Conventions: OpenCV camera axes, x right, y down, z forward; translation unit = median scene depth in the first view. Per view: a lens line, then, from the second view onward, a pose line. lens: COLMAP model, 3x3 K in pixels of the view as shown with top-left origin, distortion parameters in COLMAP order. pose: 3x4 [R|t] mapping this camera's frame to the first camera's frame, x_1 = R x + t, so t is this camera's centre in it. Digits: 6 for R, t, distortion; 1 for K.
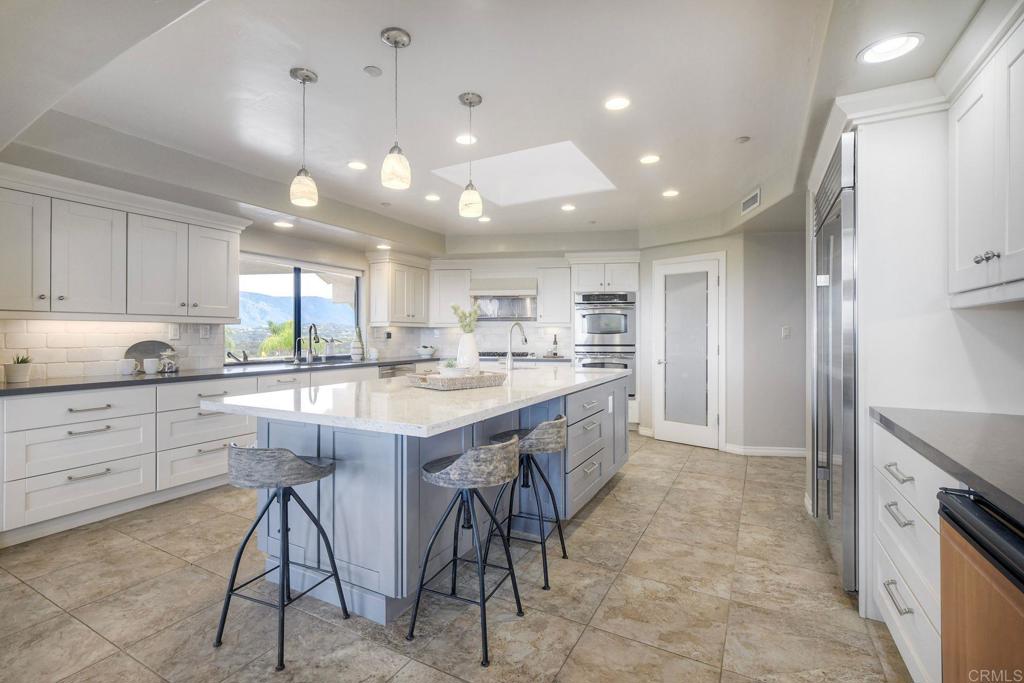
lens RADIAL K [[473.1, 0, 517.2], [0, 473.1, 332.6], [0, 0, 1]] dist [-0.001867, 0.000969]
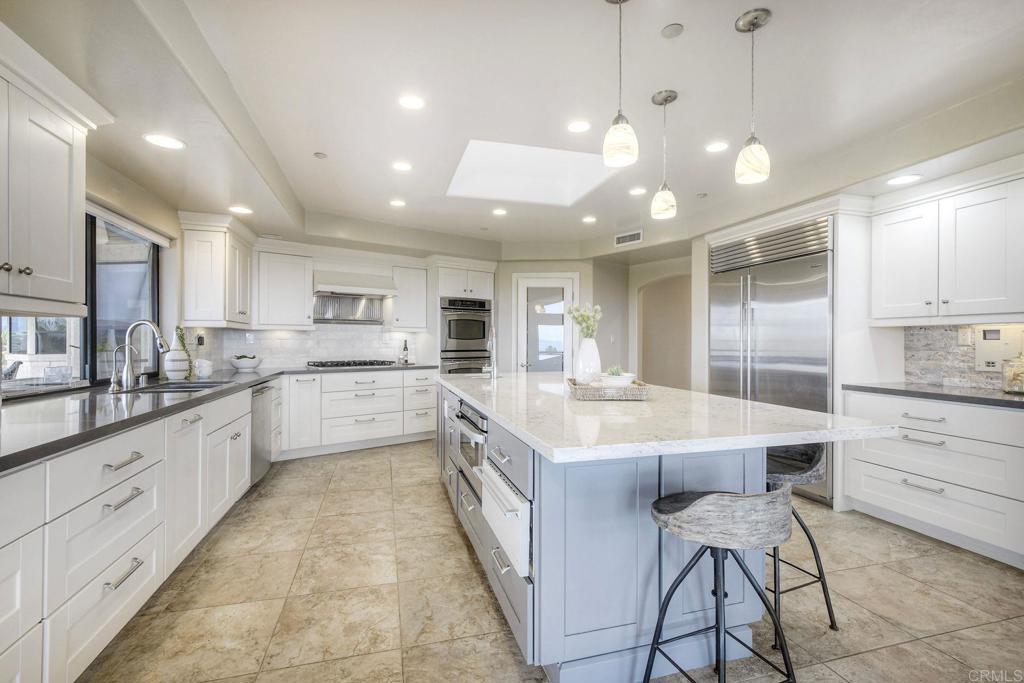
lens RADIAL K [[445.1, 0, 528.0], [0, 445.1, 344.7], [0, 0, 1]] dist [0.001200, 0.000437]
pose [[0.711843, -0.003510, 0.702330, -0.398951], [-0.006388, 0.999914, 0.011471, 0.001865], [-0.702310, -0.012652, 0.711759, 0.231575]]
